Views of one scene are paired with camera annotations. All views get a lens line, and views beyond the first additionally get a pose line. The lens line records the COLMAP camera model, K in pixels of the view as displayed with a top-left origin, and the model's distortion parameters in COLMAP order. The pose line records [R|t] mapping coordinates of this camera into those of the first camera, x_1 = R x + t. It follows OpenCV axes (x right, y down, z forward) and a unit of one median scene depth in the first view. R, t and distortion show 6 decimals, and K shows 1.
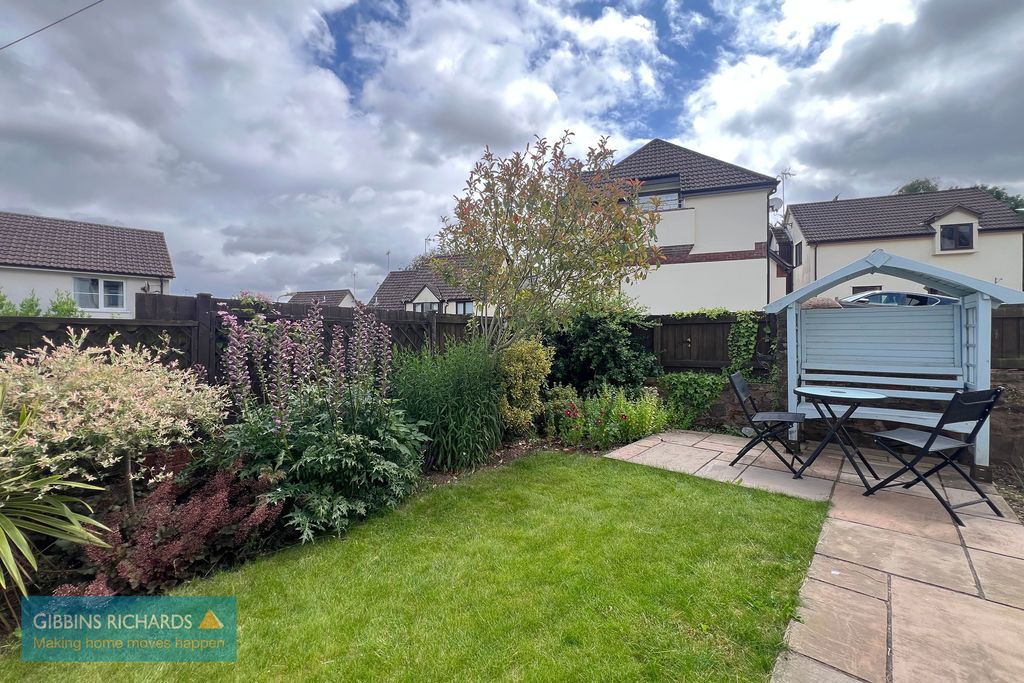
lens RADIAL K [[415.0, 0, 515.2], [0, 415.0, 337.7], [0, 0, 1]] dist [0.000019, -0.000246]
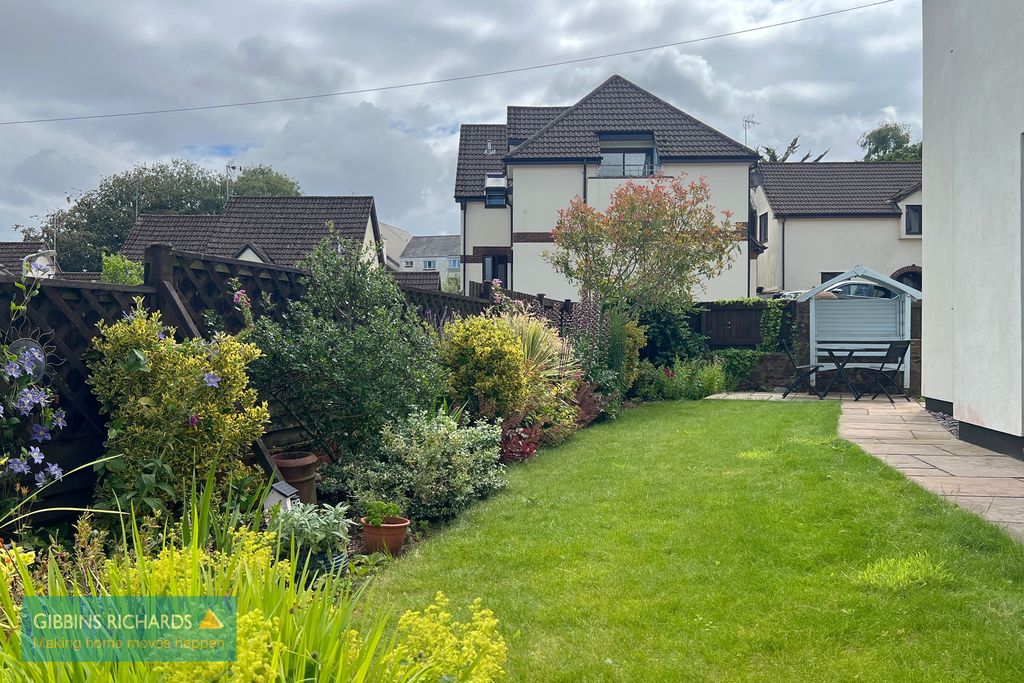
lens RADIAL K [[752.1, 0, 510.5], [0, 752.1, 341.6], [0, 0, 1]] dist [-0.002289, -0.001106]
pose [[0.953435, 0.003956, 0.301574, -0.857020], [-0.004595, 0.999988, 0.001410, 0.060396], [-0.301565, -0.002730, 0.953442, -0.907032]]
